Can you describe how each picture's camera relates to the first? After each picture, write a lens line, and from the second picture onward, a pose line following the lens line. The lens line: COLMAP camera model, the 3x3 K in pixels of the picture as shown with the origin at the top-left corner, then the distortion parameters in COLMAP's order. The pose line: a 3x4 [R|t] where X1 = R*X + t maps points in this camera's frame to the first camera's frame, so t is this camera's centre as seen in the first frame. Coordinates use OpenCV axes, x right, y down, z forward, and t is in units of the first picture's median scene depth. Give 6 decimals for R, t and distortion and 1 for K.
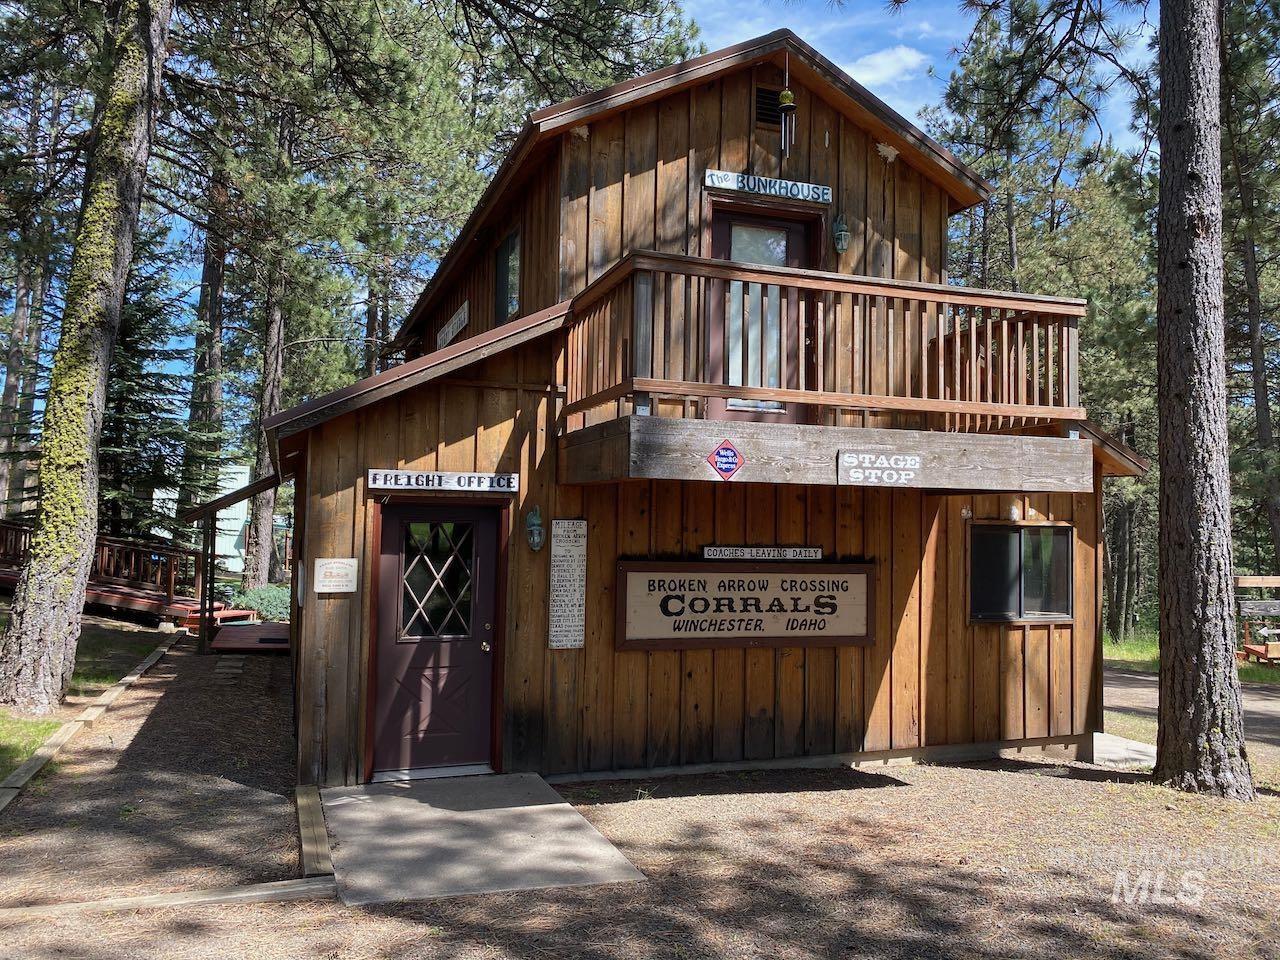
lens RADIAL K [[991.4, 0, 641.4], [0, 991.4, 451.9], [0, 0, 1]] dist [0.072122, -0.090453]
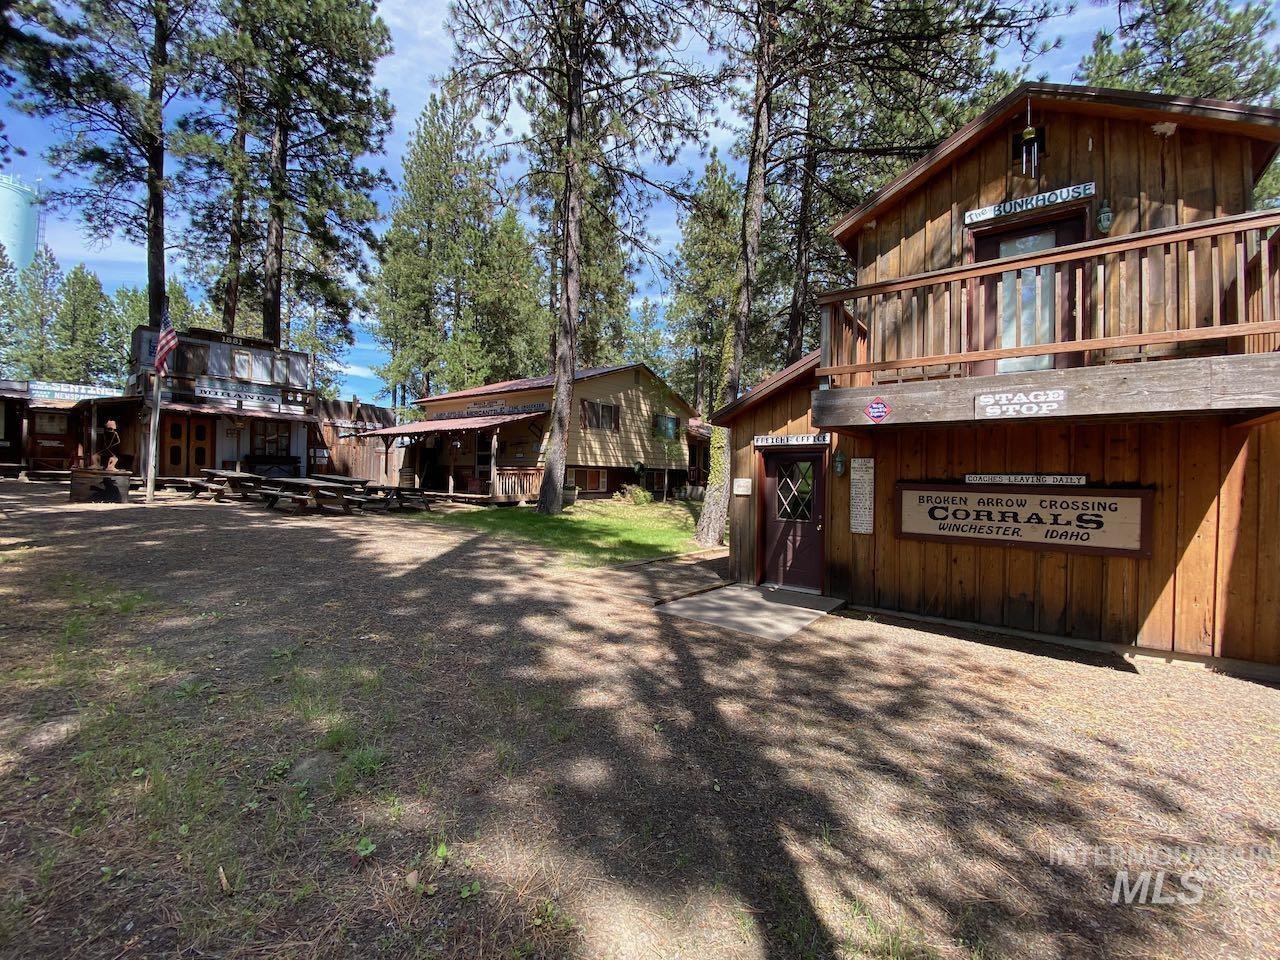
lens RADIAL K [[528.2, 0, 640.1], [0, 528.2, 475.8], [0, 0, 1]] dist [0.000520, -0.017703]
pose [[0.513368, -0.013929, -0.858056, 0.506884], [0.046172, 0.998868, 0.011409, 0.070526], [0.856926, -0.045475, 0.513430, 0.208532]]
